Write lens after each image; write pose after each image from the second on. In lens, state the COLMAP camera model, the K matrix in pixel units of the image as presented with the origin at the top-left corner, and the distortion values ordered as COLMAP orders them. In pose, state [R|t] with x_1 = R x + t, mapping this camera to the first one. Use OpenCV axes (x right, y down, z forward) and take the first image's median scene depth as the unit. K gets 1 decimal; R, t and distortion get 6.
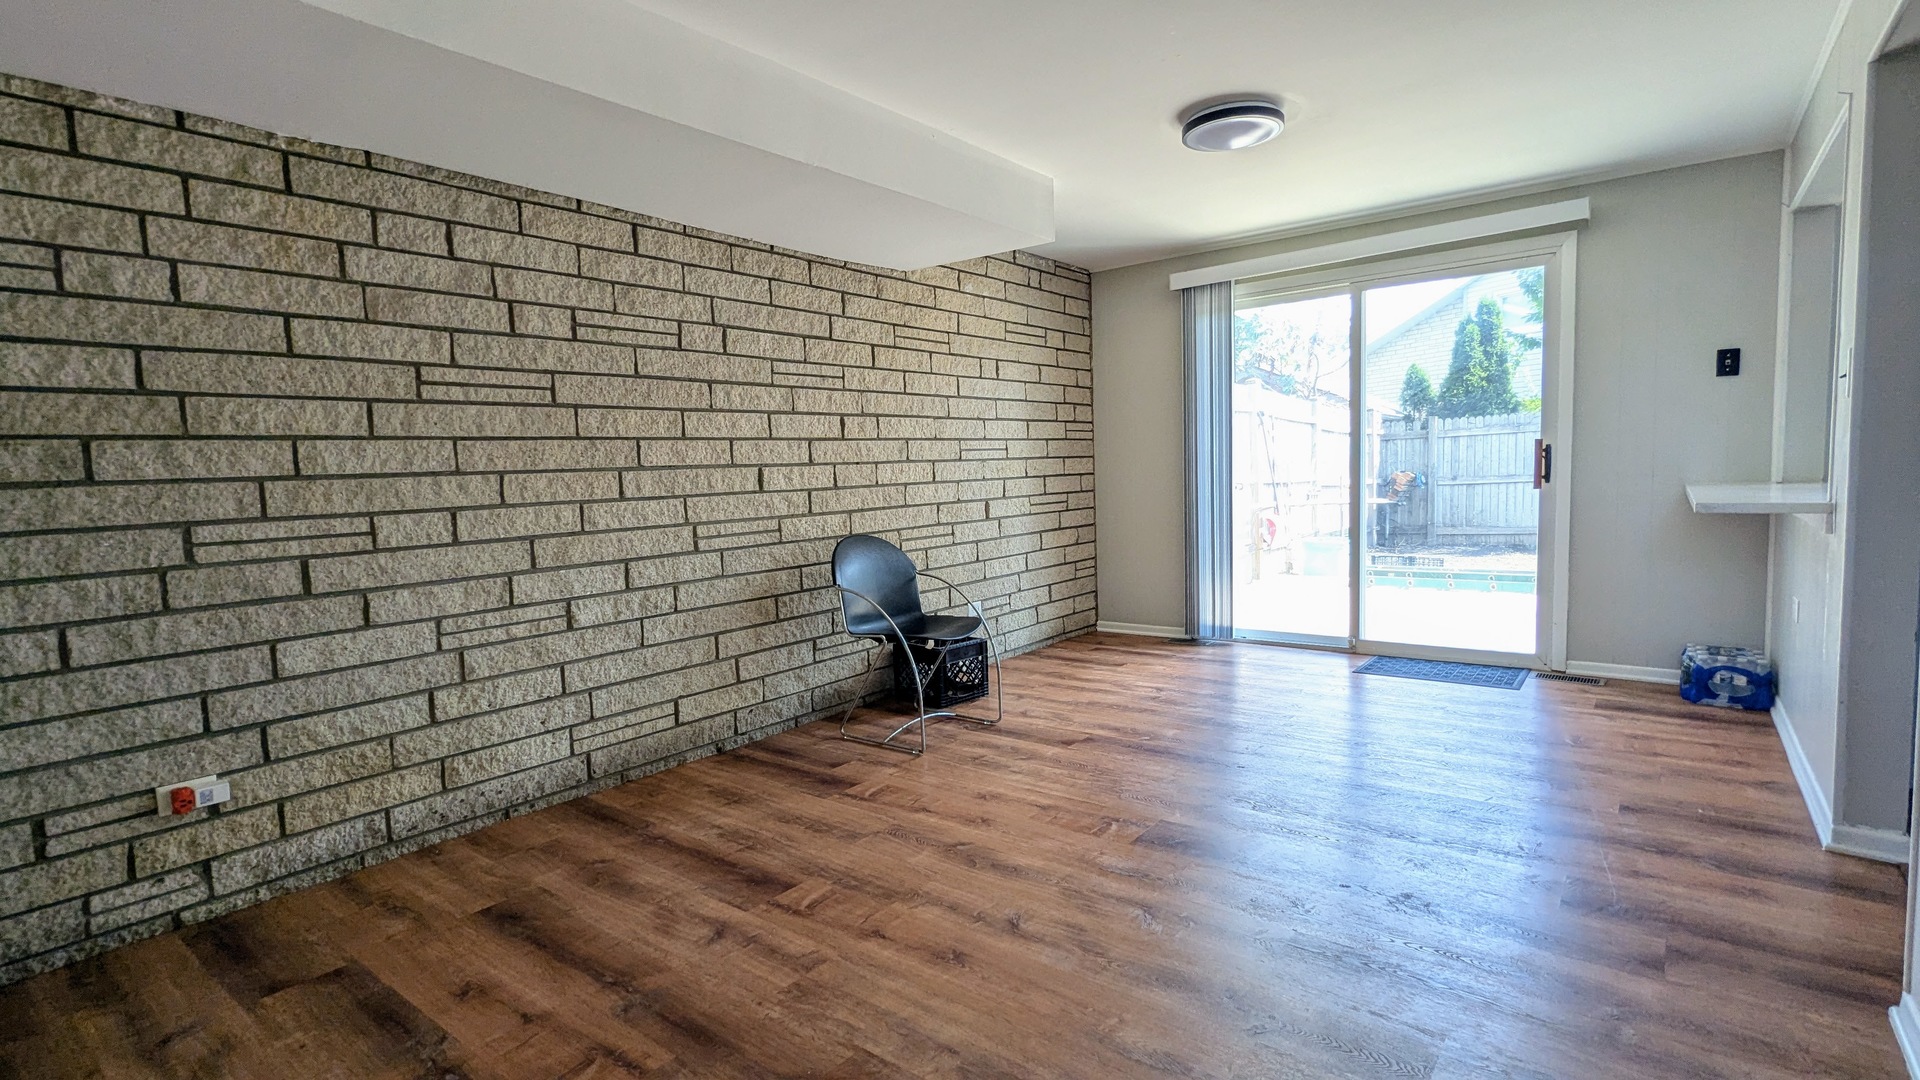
lens RADIAL K [[909.2, 0, 947.6], [0, 909.2, 541.3], [0, 0, 1]] dist [0.009592, 0.000460]
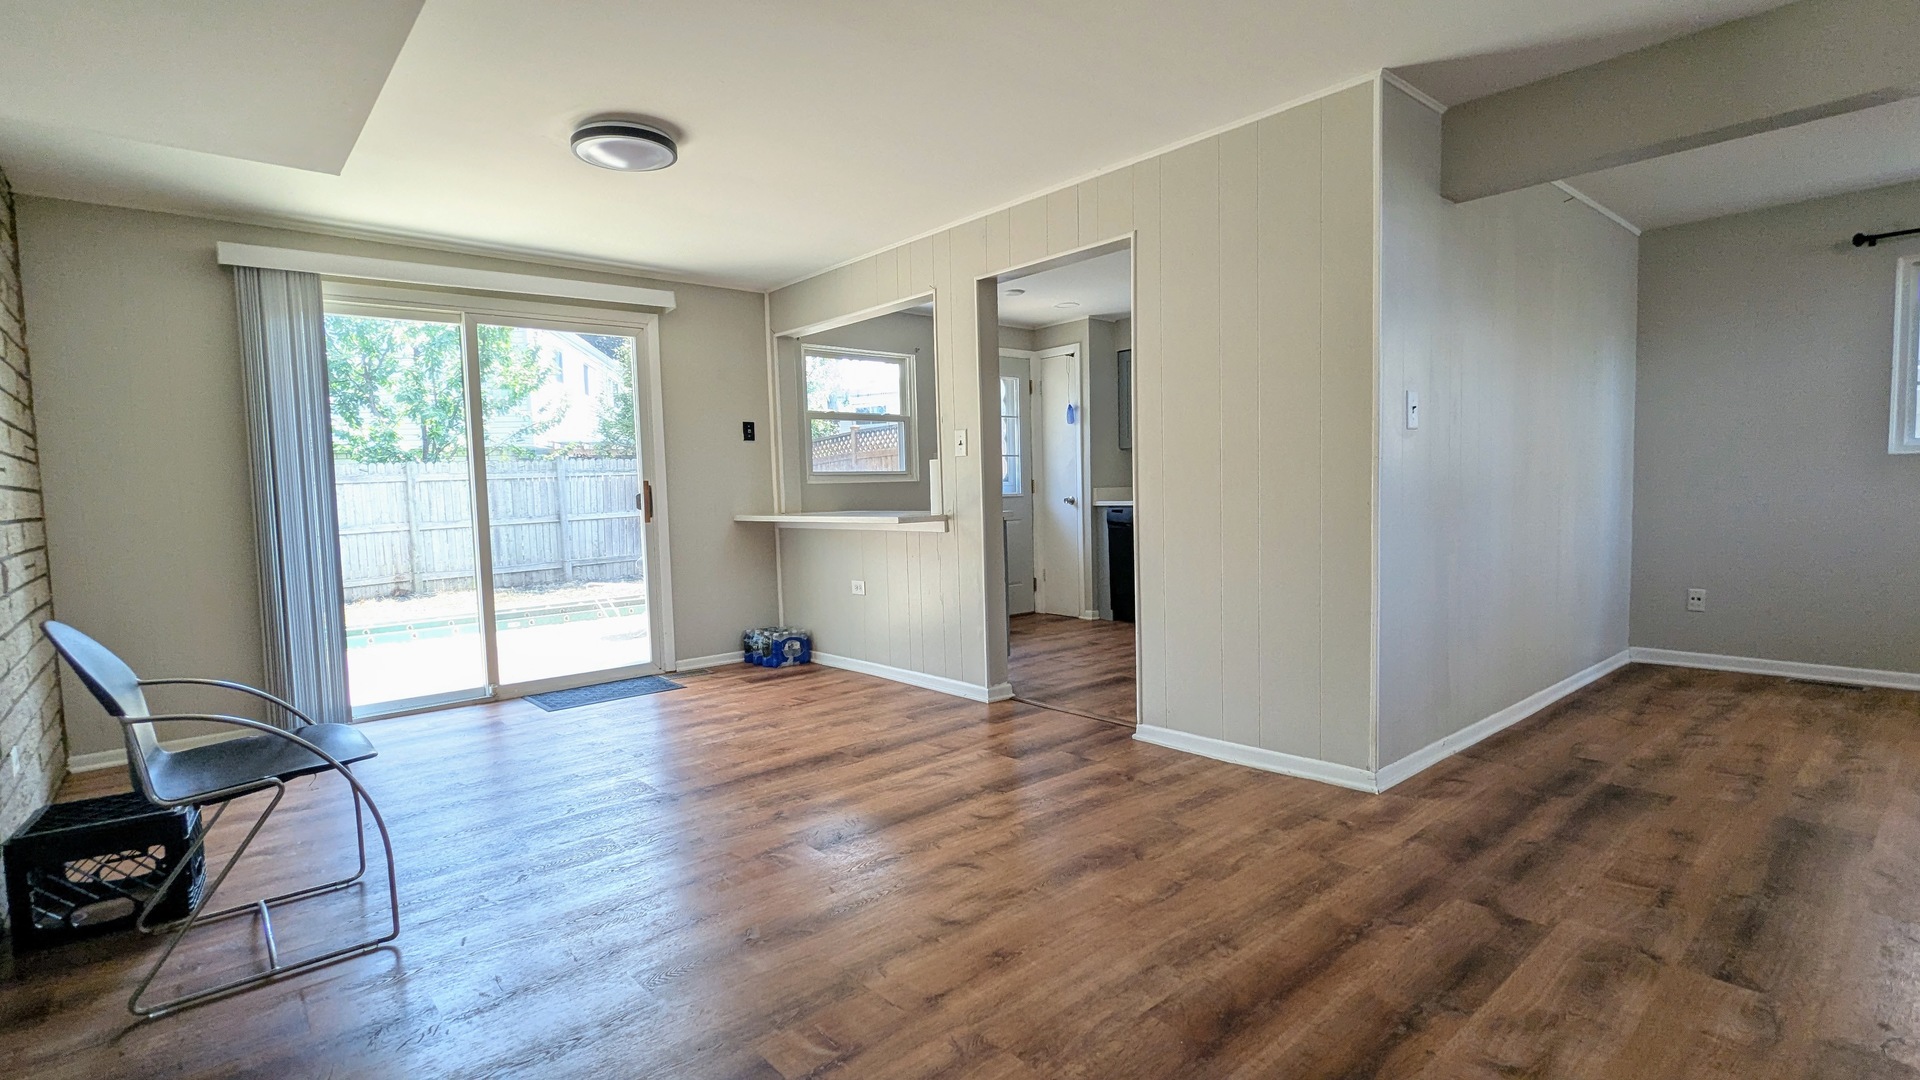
lens RADIAL K [[909.2, 0, 959.6], [0, 909.2, 548.2], [0, 0, 1]] dist [0.009592, 0.000460]
pose [[0.184489, -0.038043, 0.982098, -0.474855], [0.102219, 0.994574, 0.019324, -0.006123], [-0.977504, 0.096824, 0.187377, 0.400693]]
